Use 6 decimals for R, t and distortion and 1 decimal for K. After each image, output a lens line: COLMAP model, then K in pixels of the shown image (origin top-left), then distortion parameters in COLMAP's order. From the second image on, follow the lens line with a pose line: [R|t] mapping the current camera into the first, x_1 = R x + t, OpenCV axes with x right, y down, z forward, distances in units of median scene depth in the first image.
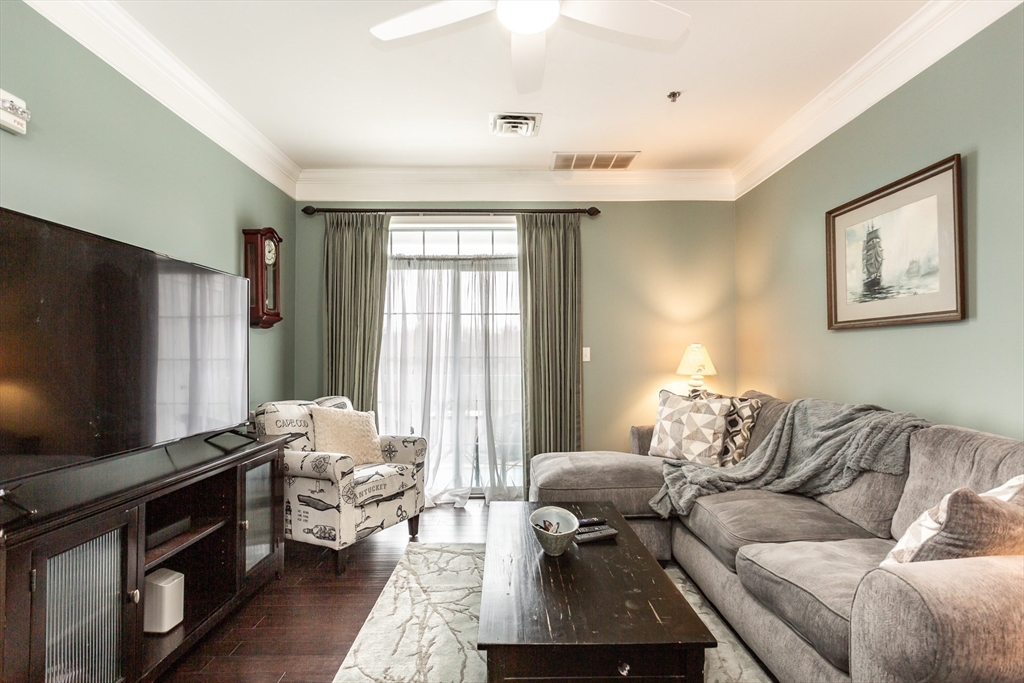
lens RADIAL K [[488.7, 0, 516.1], [0, 488.7, 345.7], [0, 0, 1]] dist [-0.001191, 0.003691]
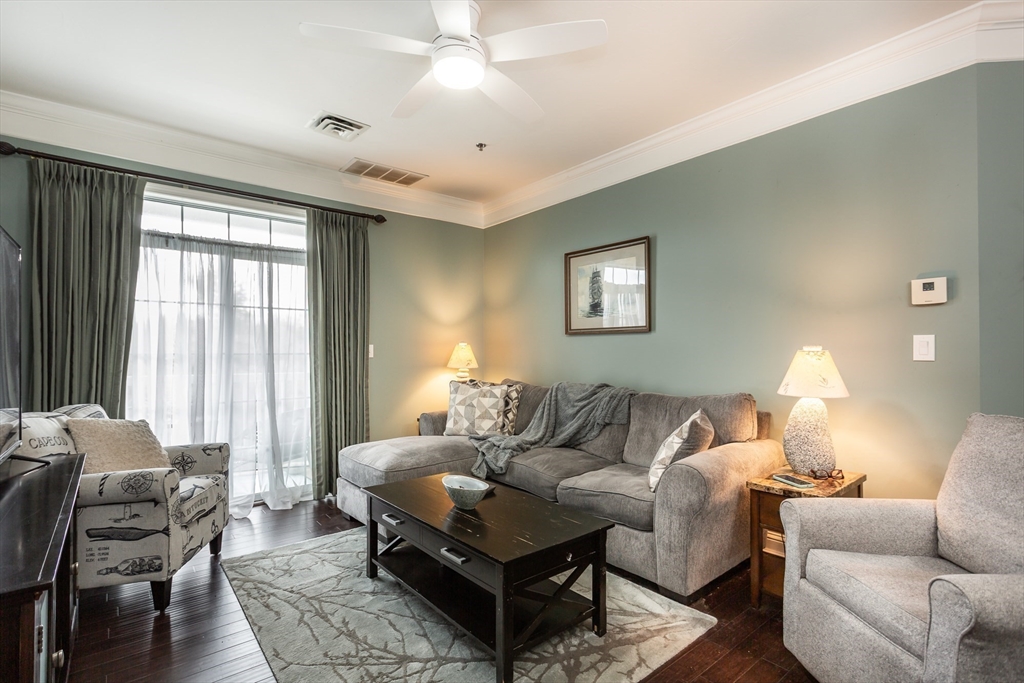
lens RADIAL K [[488.7, 0, 506.7], [0, 488.7, 344.5], [0, 0, 1]] dist [-0.001191, 0.003691]
pose [[0.781328, 0.011264, 0.624019, -0.381127], [-0.012919, 0.999915, -0.001874, 0.001882], [-0.623987, -0.006598, 0.781407, -0.026894]]
